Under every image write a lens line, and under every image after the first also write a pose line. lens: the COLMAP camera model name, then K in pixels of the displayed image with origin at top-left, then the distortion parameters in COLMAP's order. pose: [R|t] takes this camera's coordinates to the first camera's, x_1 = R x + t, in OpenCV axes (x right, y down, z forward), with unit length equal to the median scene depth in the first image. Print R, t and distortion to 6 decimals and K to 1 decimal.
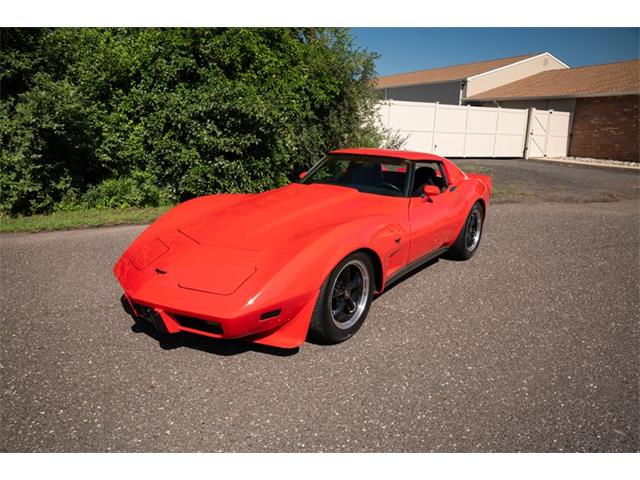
lens RADIAL K [[442.8, 0, 320.0], [0, 442.8, 240.0], [0, 0, 1]] dist [-0.132770, 0.107917]
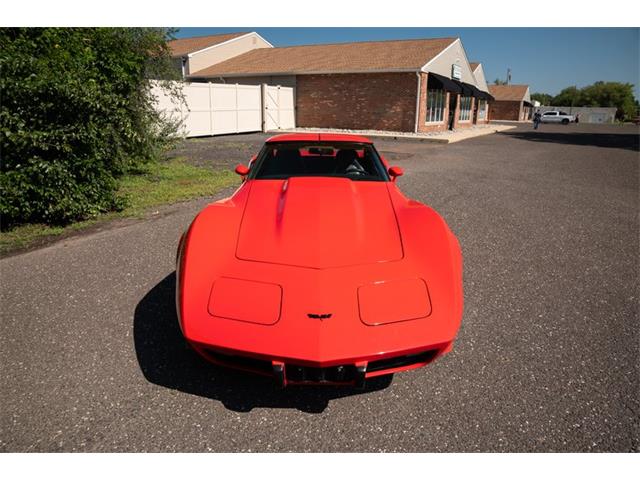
lens RADIAL K [[442.8, 0, 320.0], [0, 442.8, 240.0], [0, 0, 1]] dist [-0.132770, 0.107917]
pose [[0.787938, -0.193720, 0.584488, -0.100905], [0.164014, 0.980958, 0.104019, -0.017257], [-0.593509, 0.013903, 0.804708, 0.050647]]
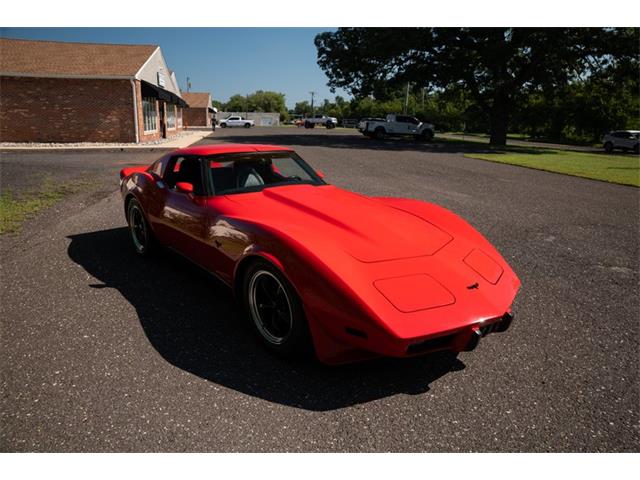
lens RADIAL K [[442.8, 0, 320.0], [0, 442.8, 240.0], [0, 0, 1]] dist [-0.132770, 0.107917]
pose [[0.203702, -0.280135, 0.938099, -0.167762], [0.236242, 0.943940, 0.230581, -0.041550], [-0.950103, 0.174648, 0.258462, 0.136902]]
